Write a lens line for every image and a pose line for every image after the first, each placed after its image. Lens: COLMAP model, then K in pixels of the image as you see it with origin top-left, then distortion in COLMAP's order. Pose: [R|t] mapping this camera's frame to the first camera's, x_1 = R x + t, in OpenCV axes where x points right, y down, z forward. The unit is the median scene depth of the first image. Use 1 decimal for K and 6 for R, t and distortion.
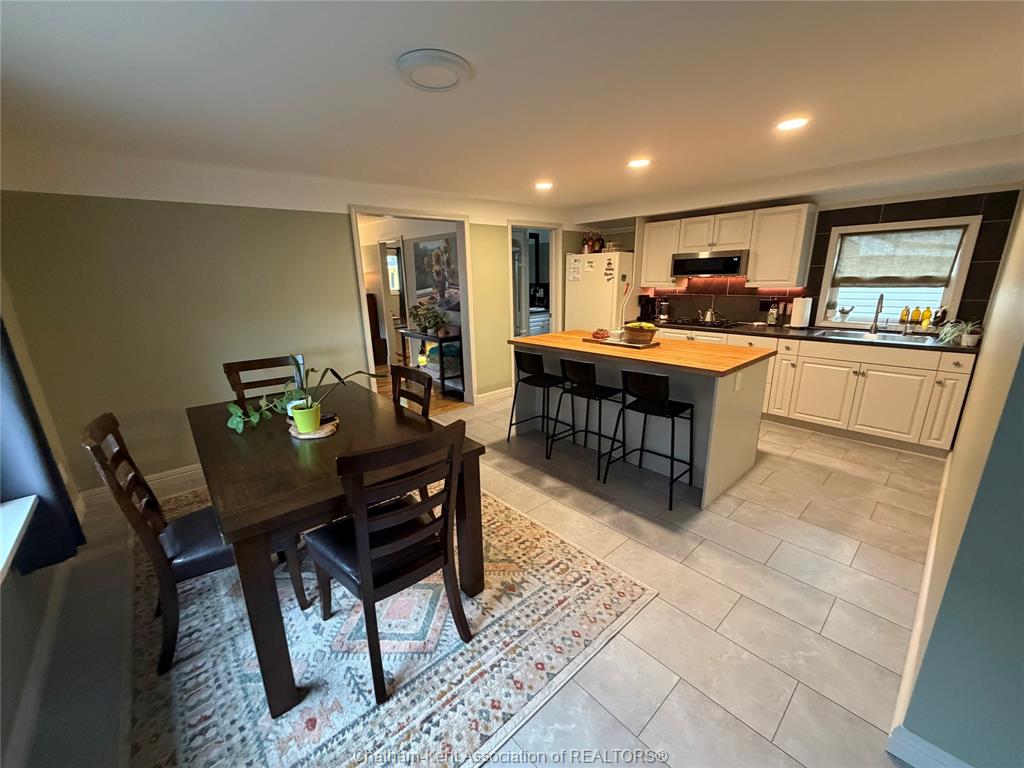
lens RADIAL K [[406.4, 0, 508.9], [0, 406.4, 385.7], [0, 0, 1]] dist [-0.000773, 0.000273]
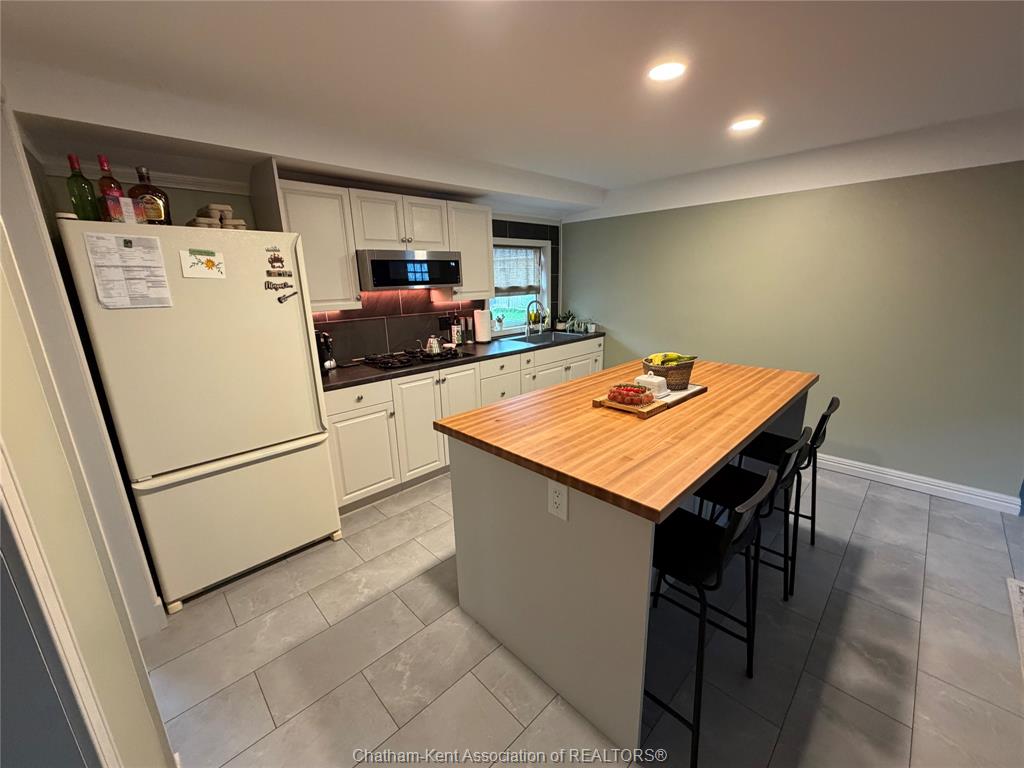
lens RADIAL K [[406.4, 0, 508.9], [0, 406.4, 385.7], [0, 0, 1]] dist [-0.000773, 0.000273]
pose [[-0.037825, -0.231284, 0.972151, -0.203179], [0.287680, 0.929141, 0.232245, -0.235878], [-0.956979, 0.288453, 0.031391, 0.895972]]
